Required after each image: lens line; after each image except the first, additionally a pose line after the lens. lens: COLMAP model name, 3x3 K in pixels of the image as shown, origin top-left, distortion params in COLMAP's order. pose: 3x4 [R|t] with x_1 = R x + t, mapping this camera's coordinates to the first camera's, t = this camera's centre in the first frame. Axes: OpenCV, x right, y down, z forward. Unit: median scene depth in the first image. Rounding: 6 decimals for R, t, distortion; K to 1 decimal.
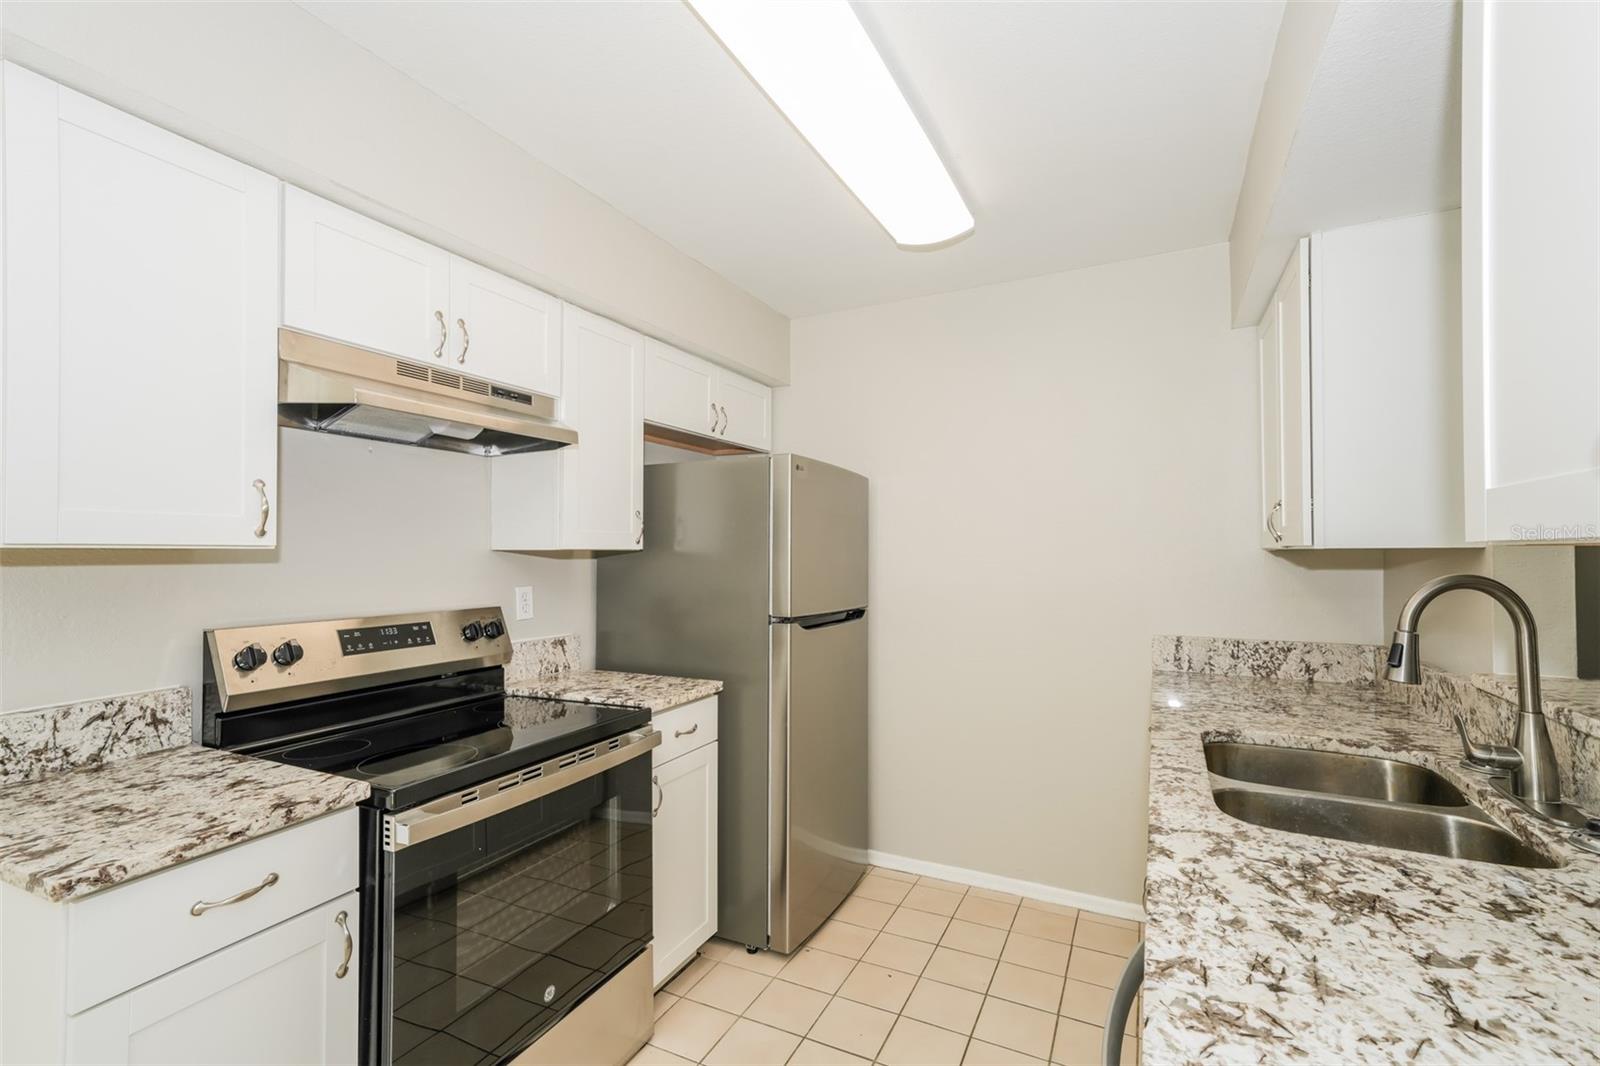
lens RADIAL K [[730.7, 0, 796.4], [0, 730.7, 537.8], [0, 0, 1]] dist [-0.015147, 0.005848]
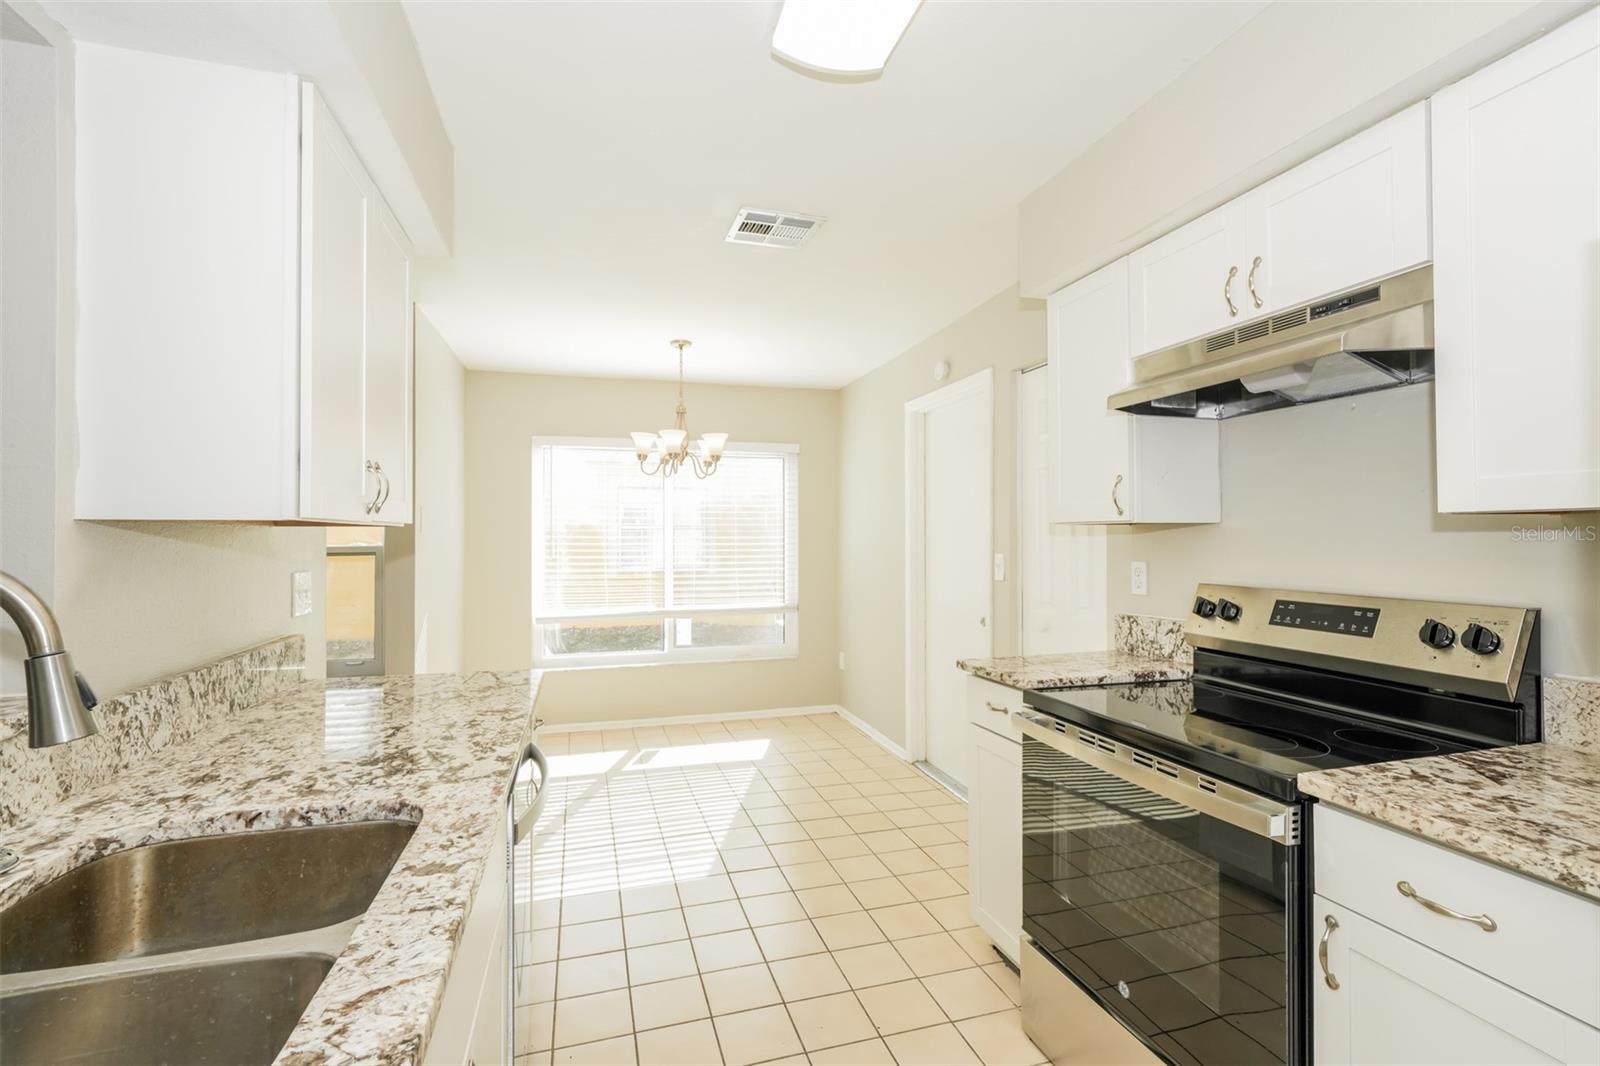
lens RADIAL K [[730.7, 0, 800.7], [0, 730.7, 529.0], [0, 0, 1]] dist [-0.015147, 0.005848]
pose [[-0.738255, 0.000706, -0.674521, 0.980890], [0.020869, 0.999545, -0.021794, 0.064067], [0.674198, -0.030167, -0.737934, 2.308664]]
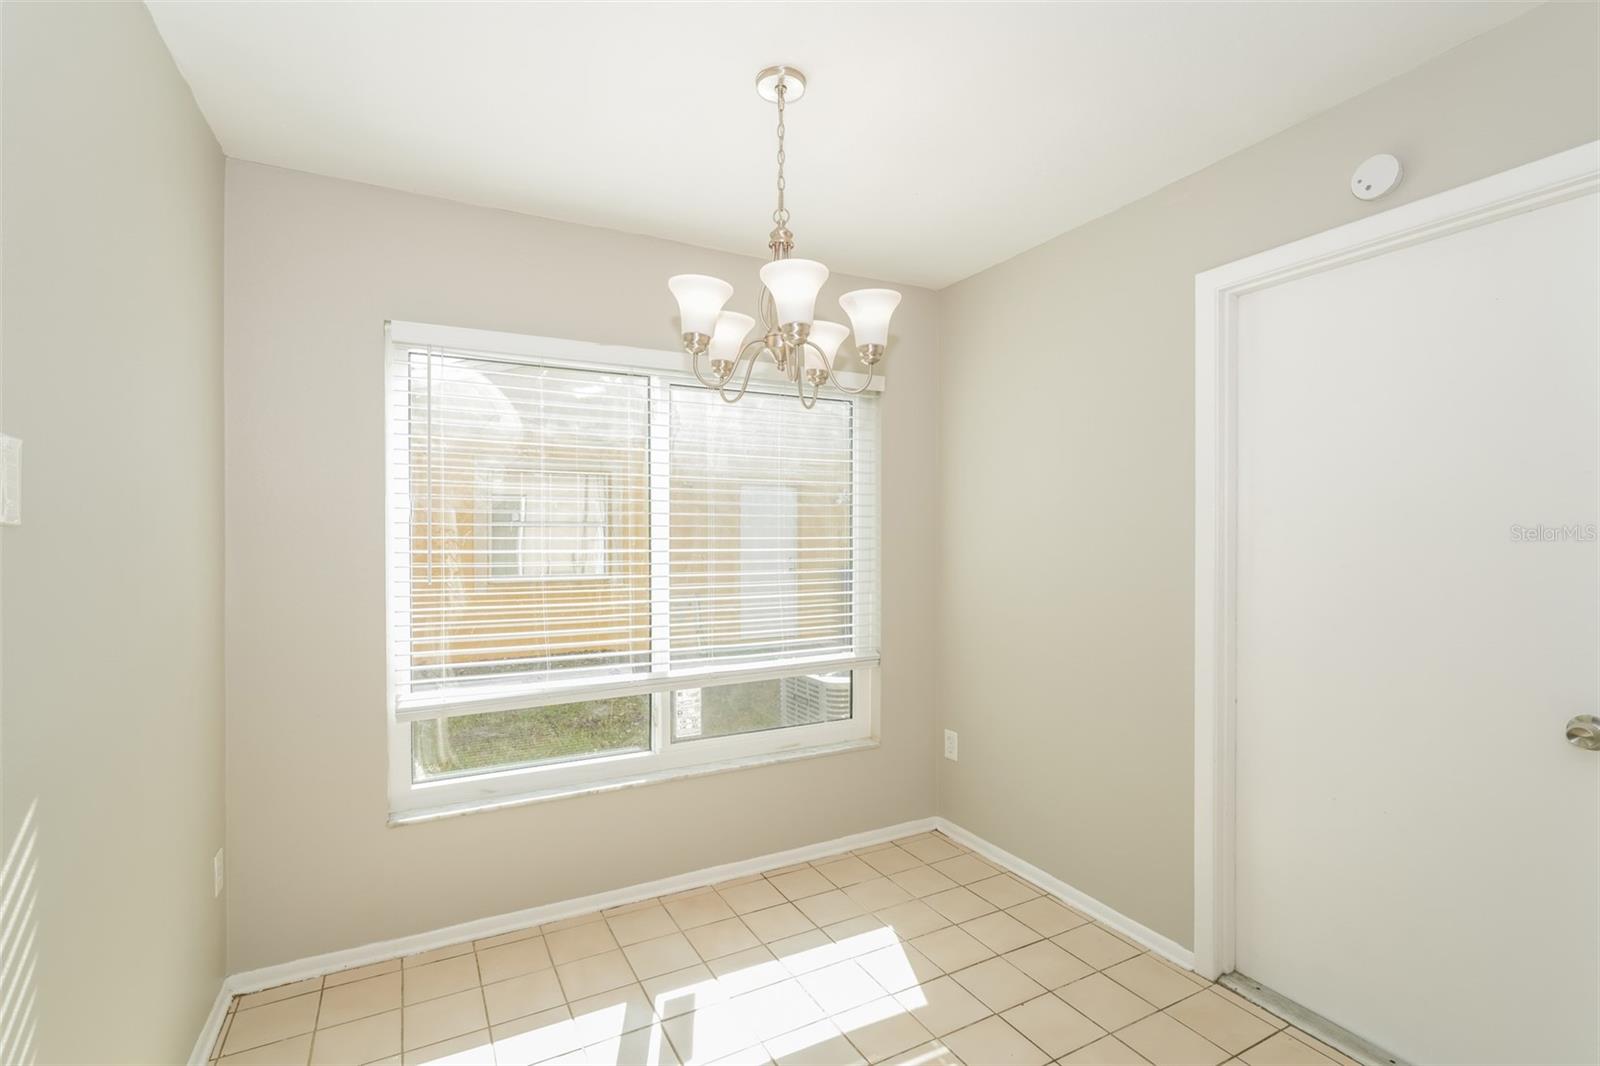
lens RADIAL K [[730.7, 0, 802.1], [0, 730.7, 544.0], [0, 0, 1]] dist [-0.015147, 0.005848]
pose [[-0.593443, 0.015008, -0.804736, 0.682247], [0.023762, 0.999717, 0.001121, 0.049305], [0.804525, -0.018457, -0.593632, 1.508725]]
